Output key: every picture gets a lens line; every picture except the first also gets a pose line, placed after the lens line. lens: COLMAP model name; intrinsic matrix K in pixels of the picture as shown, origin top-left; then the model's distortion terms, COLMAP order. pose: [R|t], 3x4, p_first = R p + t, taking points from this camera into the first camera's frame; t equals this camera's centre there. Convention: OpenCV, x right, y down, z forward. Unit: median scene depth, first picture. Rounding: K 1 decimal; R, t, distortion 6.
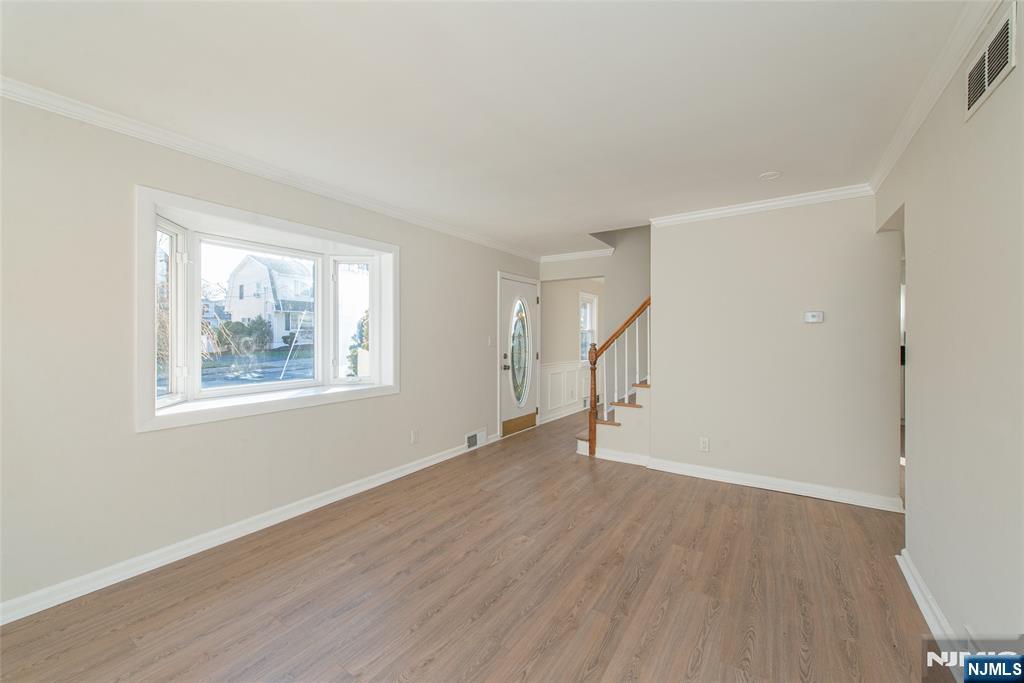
lens RADIAL K [[406.6, 0, 511.1], [0, 406.6, 331.1], [0, 0, 1]] dist [0.010248, -0.000409]
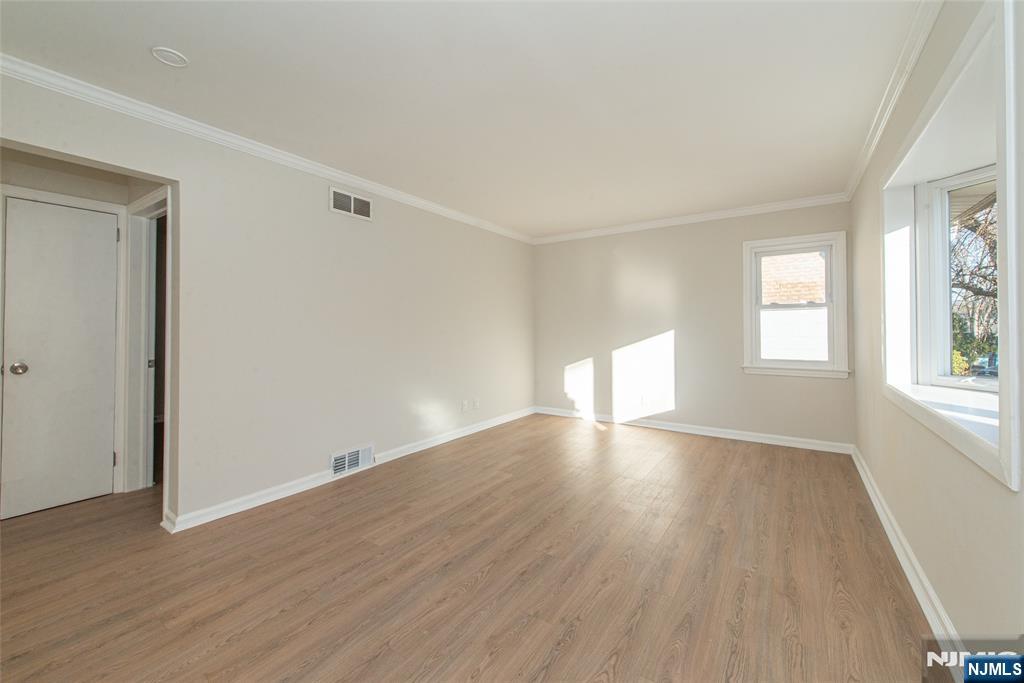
lens RADIAL K [[406.6, 0, 511.1], [0, 406.6, 331.1], [0, 0, 1]] dist [0.010248, -0.000409]
pose [[-0.999607, 0.001566, 0.027997, 0.089686], [0.001412, 0.999984, -0.005533, 0.066213], [-0.028006, -0.005492, -0.999593, 1.890717]]
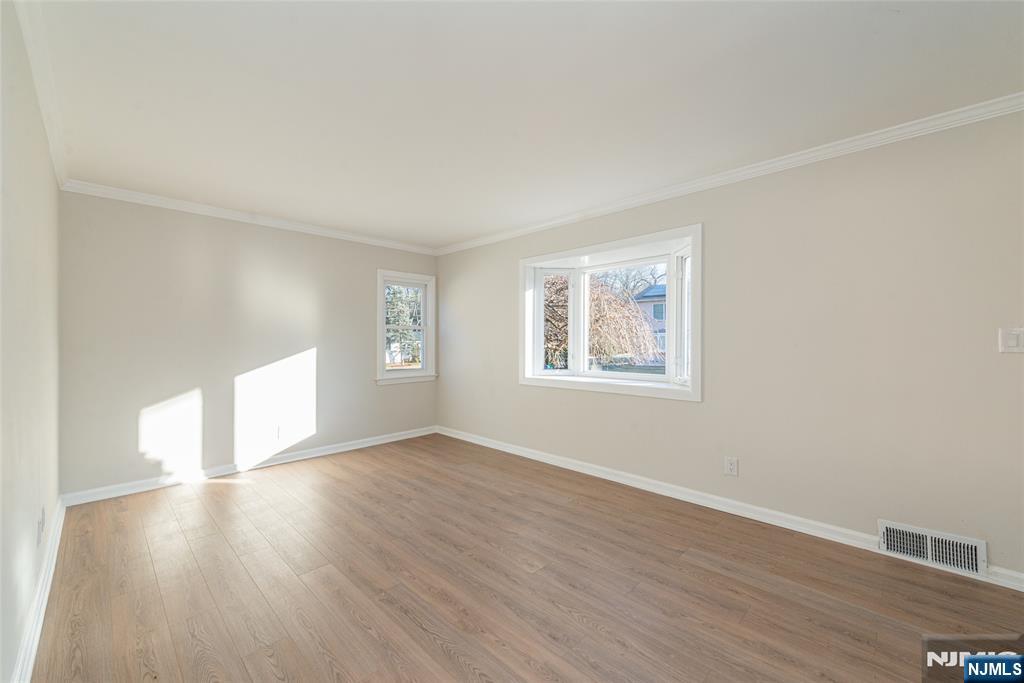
lens RADIAL K [[414.4, 0, 490.8], [0, 414.4, 342.4], [0, 0, 1]] dist [0.008740, -0.000250]
pose [[-0.218806, 0.005795, -0.975751, 0.932327], [0.011937, 0.999923, 0.003262, 0.033789], [0.975695, -0.010933, -0.218858, 1.133984]]
